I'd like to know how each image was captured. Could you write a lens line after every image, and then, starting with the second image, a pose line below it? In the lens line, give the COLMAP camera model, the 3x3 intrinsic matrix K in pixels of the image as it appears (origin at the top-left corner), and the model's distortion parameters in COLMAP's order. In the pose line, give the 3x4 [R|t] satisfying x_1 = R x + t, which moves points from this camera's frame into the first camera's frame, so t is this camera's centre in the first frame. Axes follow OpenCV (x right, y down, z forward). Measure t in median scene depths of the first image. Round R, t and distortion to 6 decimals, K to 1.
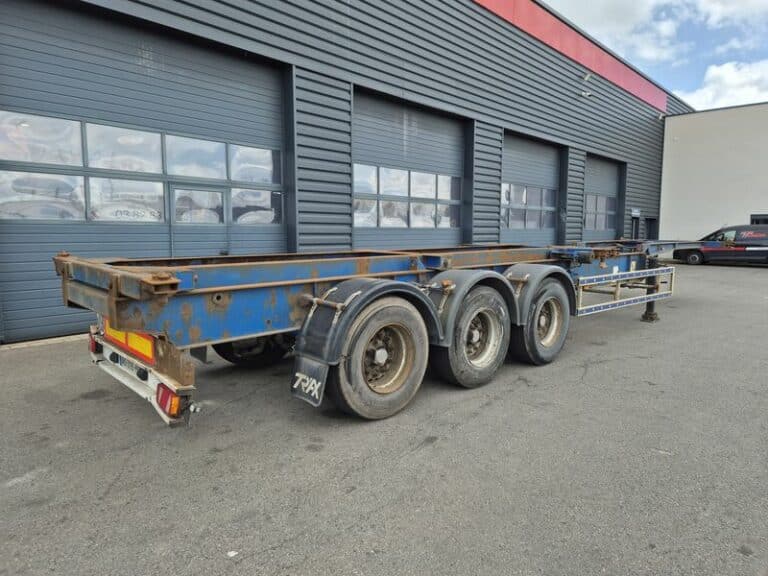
lens RADIAL K [[513.8, 0, 384.0], [0, 513.8, 288.0], [0, 0, 1]] dist [0.013284, -0.000342]
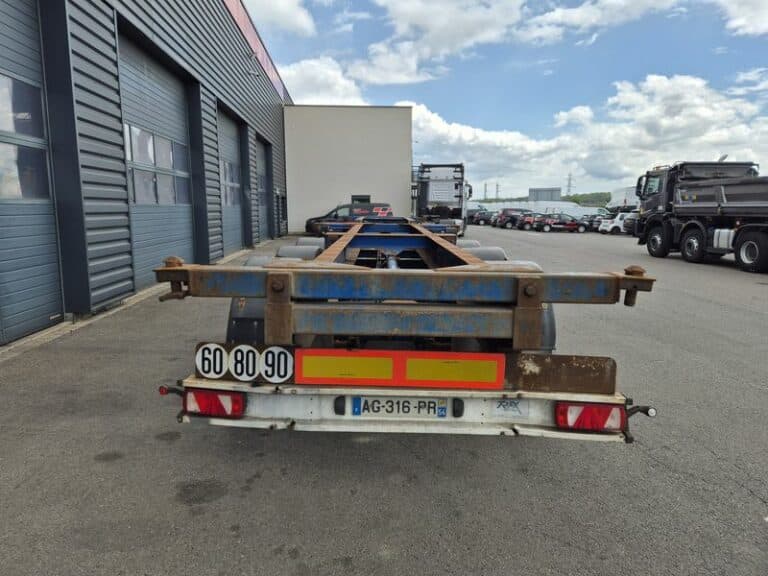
lens RADIAL K [[513.8, 0, 384.0], [0, 513.8, 288.0], [0, 0, 1]] dist [0.013284, -0.000342]
pose [[0.687583, -0.109968, 0.717731, -0.377265], [0.076393, 0.993935, 0.079102, -0.026972], [-0.722076, 0.000440, 0.691813, 0.200409]]
